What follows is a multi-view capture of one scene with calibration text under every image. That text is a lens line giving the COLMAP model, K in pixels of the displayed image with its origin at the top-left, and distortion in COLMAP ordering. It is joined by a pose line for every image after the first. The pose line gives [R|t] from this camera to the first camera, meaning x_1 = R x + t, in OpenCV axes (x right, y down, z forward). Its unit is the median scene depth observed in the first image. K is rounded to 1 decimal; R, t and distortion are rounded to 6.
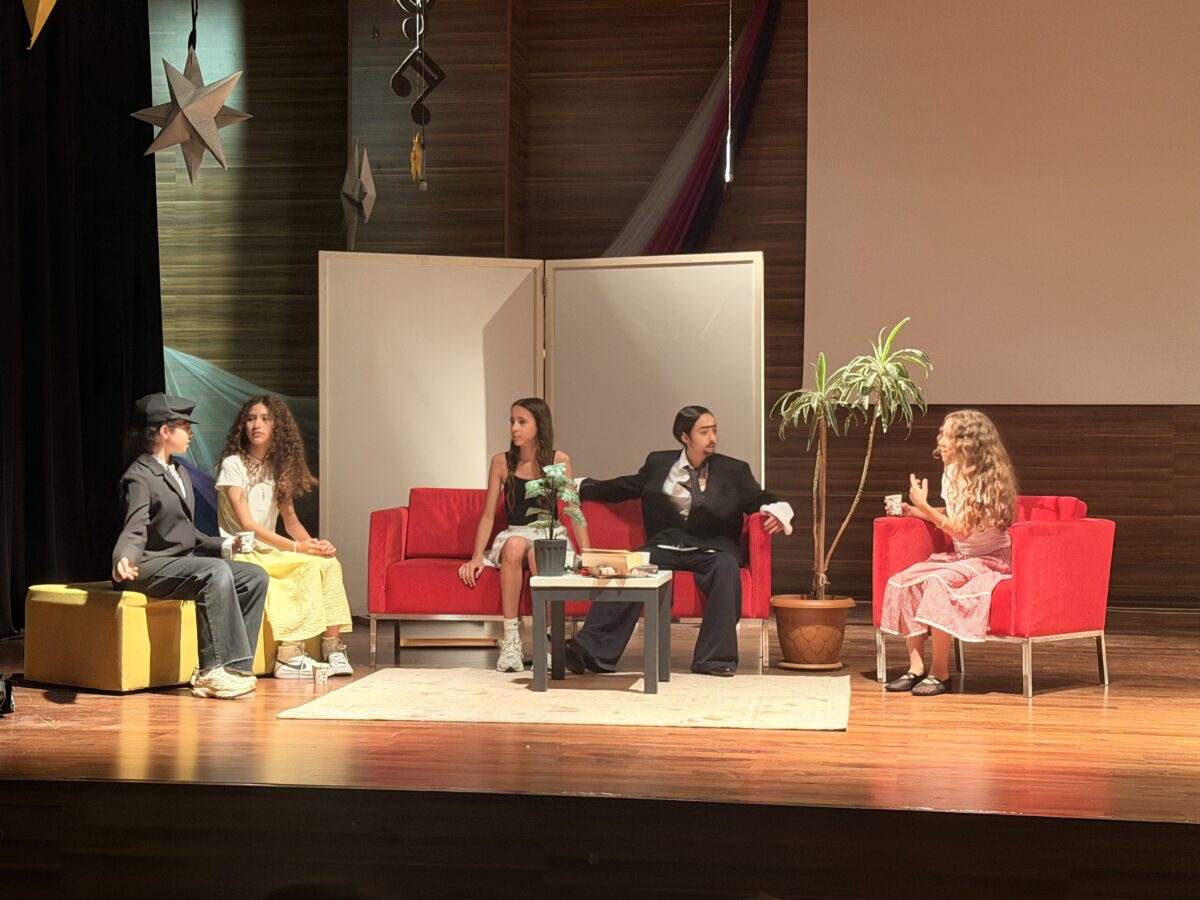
lens RADIAL K [[2002.7, 0, 600.0], [0, 2002.7, 450.0], [0, 0, 1]] dist [0.125582, 0.026928]
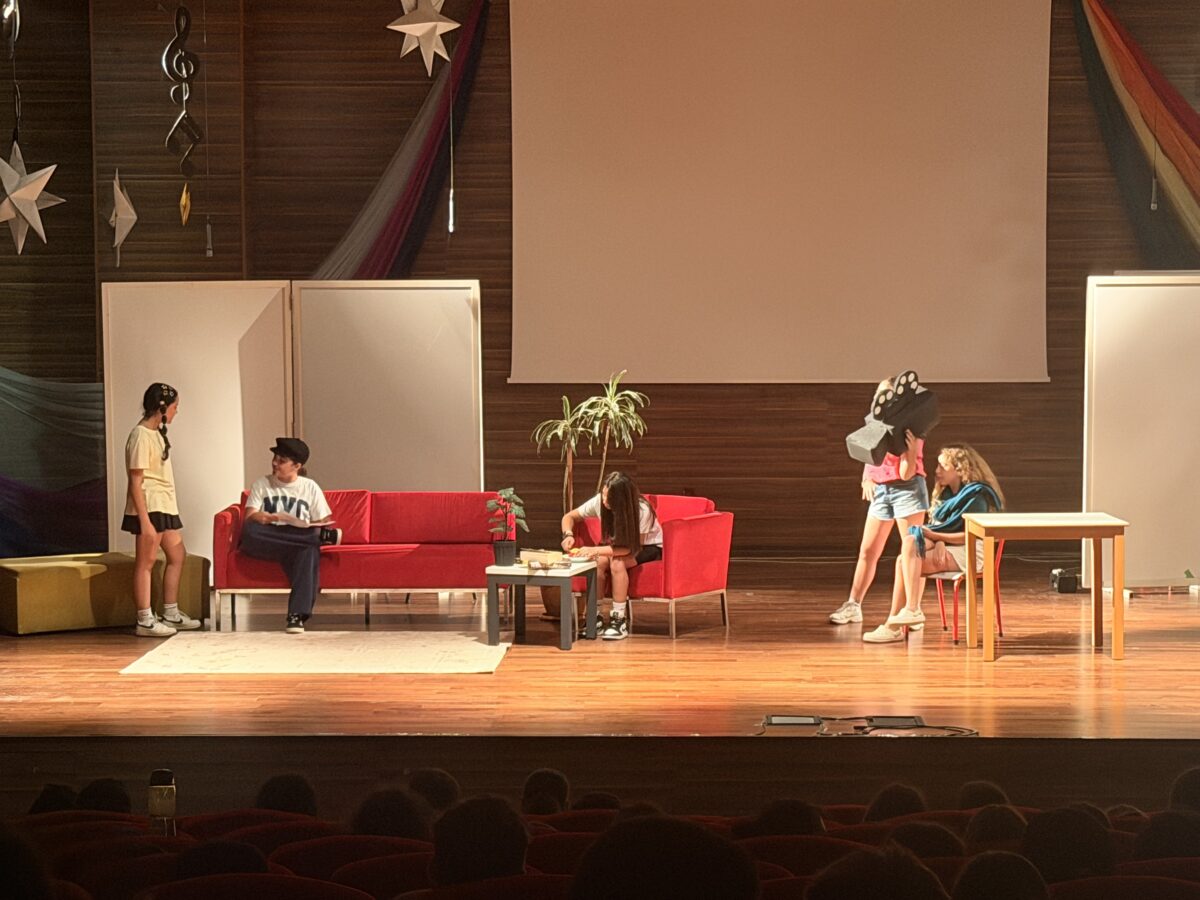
lens RADIAL K [[2798.7, 0, 599.9], [0, 2798.7, 484.6], [0, 0, 1]] dist [0.042154, 0.824126]
pose [[0.990135, -0.022589, 0.138282, -0.082144], [0.010766, 0.996267, 0.085654, -0.120582], [-0.139700, -0.083320, 0.986682, -0.674354]]
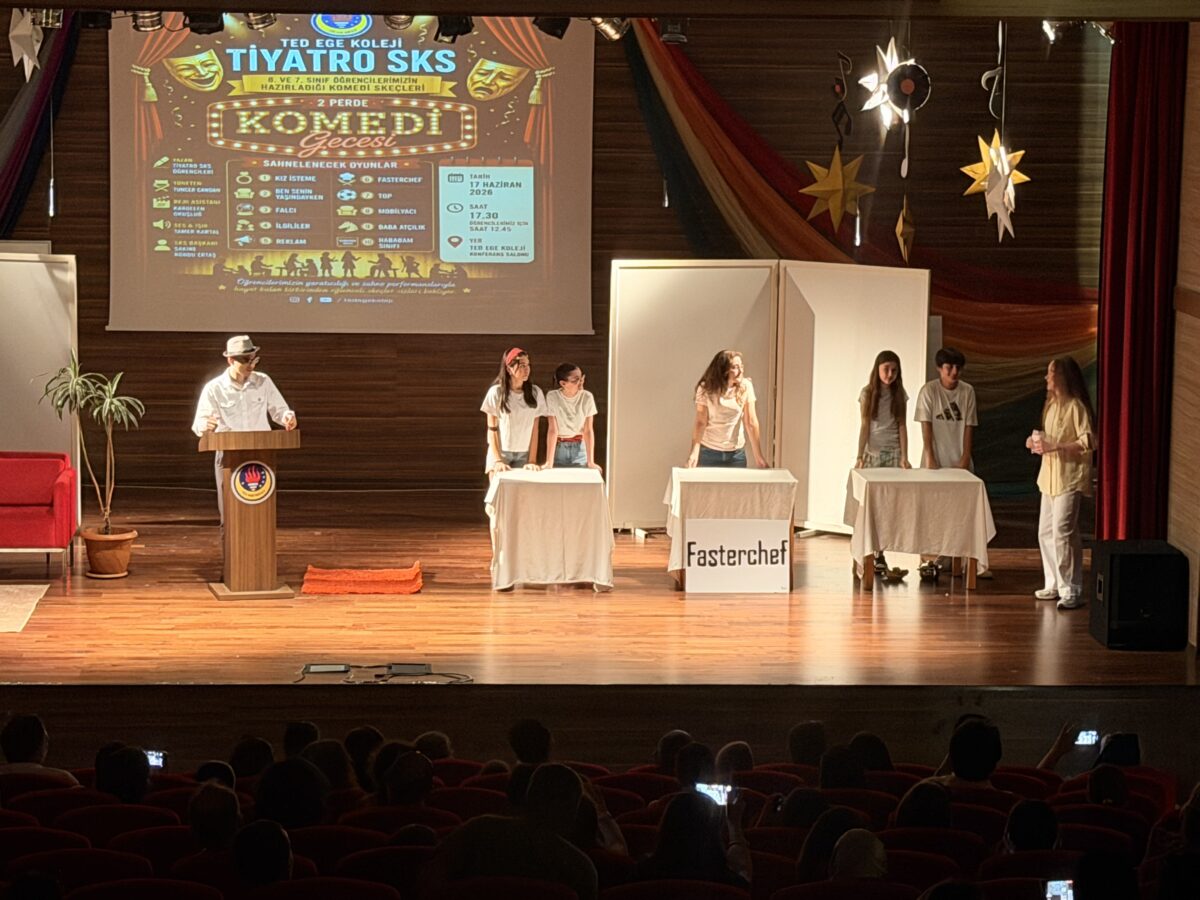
lens RADIAL K [[3158.6, 0, 600.0], [0, 3158.6, 450.0], [0, 0, 1]] dist [-0.026588, 0.732874]
pose [[0.968440, -0.026964, 0.247783, -0.108662], [-0.007646, 0.990449, 0.137667, -0.265444], [-0.249129, -0.135217, 0.958985, -1.145778]]
